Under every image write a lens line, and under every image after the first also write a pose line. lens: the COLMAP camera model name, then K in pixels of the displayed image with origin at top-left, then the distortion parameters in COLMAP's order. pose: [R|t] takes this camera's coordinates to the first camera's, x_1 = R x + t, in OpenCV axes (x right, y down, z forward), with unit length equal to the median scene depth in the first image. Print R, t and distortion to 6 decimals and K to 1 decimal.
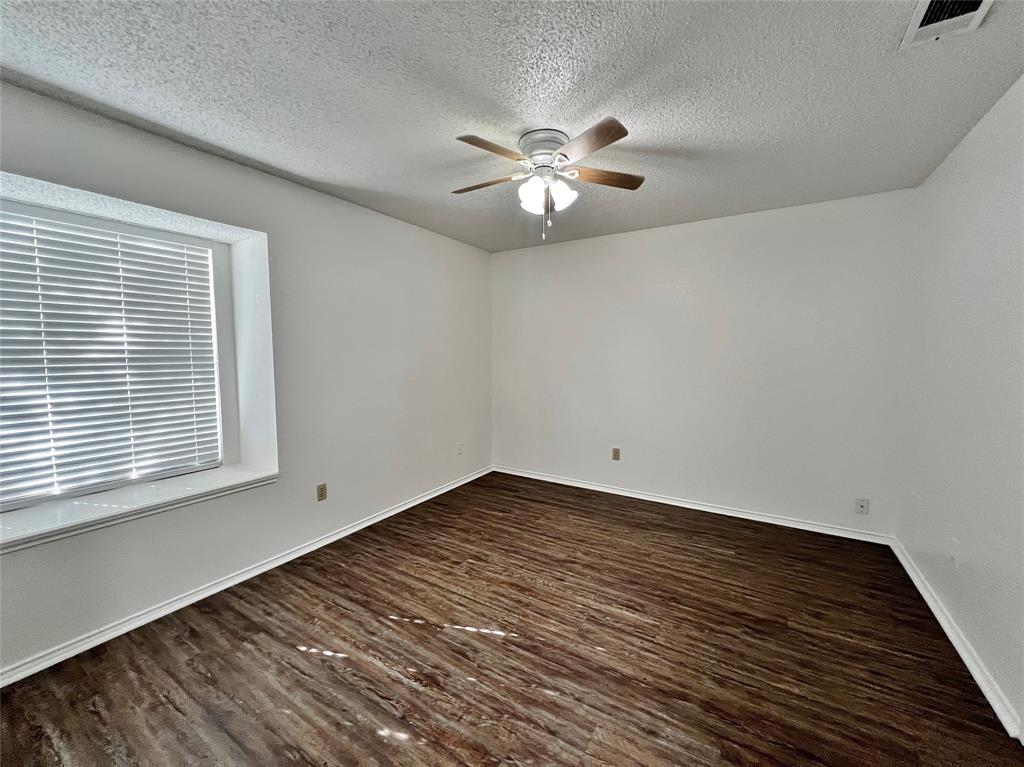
lens RADIAL K [[411.3, 0, 509.6], [0, 411.3, 381.1], [0, 0, 1]] dist [-0.003348, 0.000631]
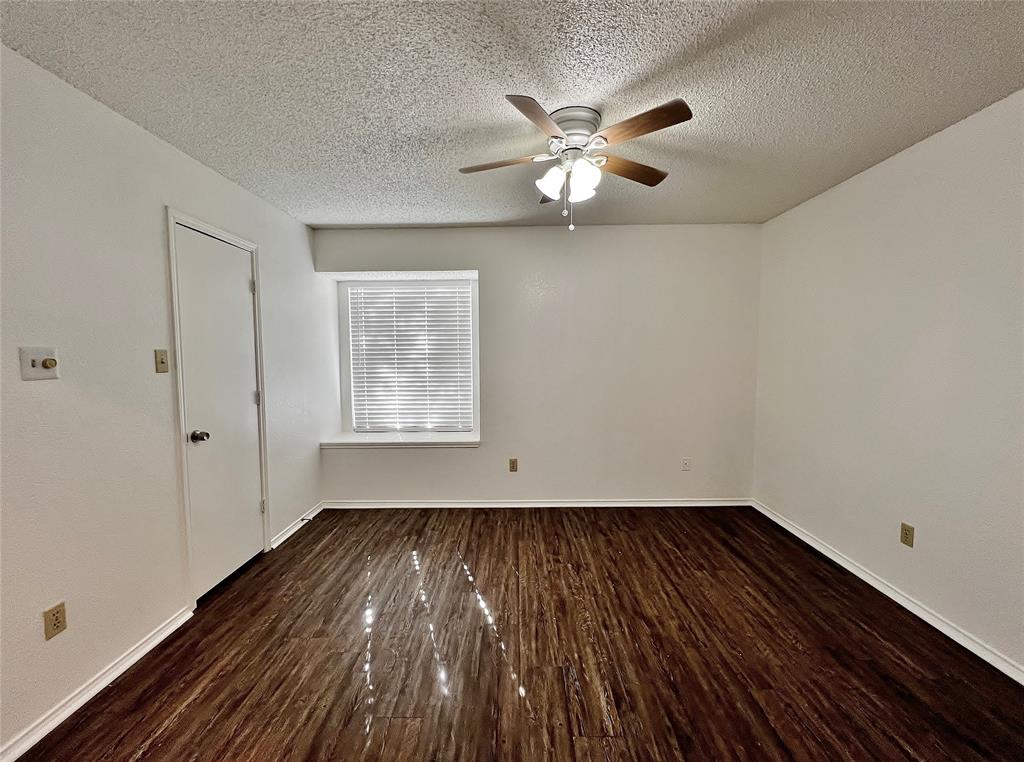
lens RADIAL K [[414.0, 0, 510.0], [0, 414.0, 379.4], [0, 0, 1]] dist [-0.003467, 0.000860]
pose [[0.519662, 0.054015, -0.852663, 0.780450], [-0.054533, 0.998061, 0.029991, -0.038537], [0.852630, 0.030913, 0.521601, 0.411814]]
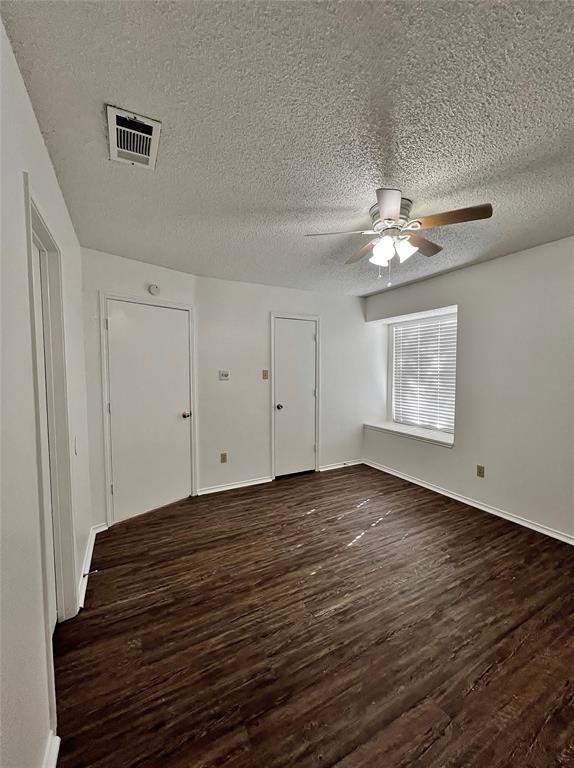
lens RADIAL K [[308.5, 0, 285.8], [0, 308.5, 383.4], [0, 0, 1]] dist [-0.003348, 0.000631]
pose [[-0.504751, 0.050175, -0.861805, 1.020587], [-0.053426, 0.994580, 0.089196, -0.119621], [0.861610, 0.091065, -0.499335, 1.187744]]
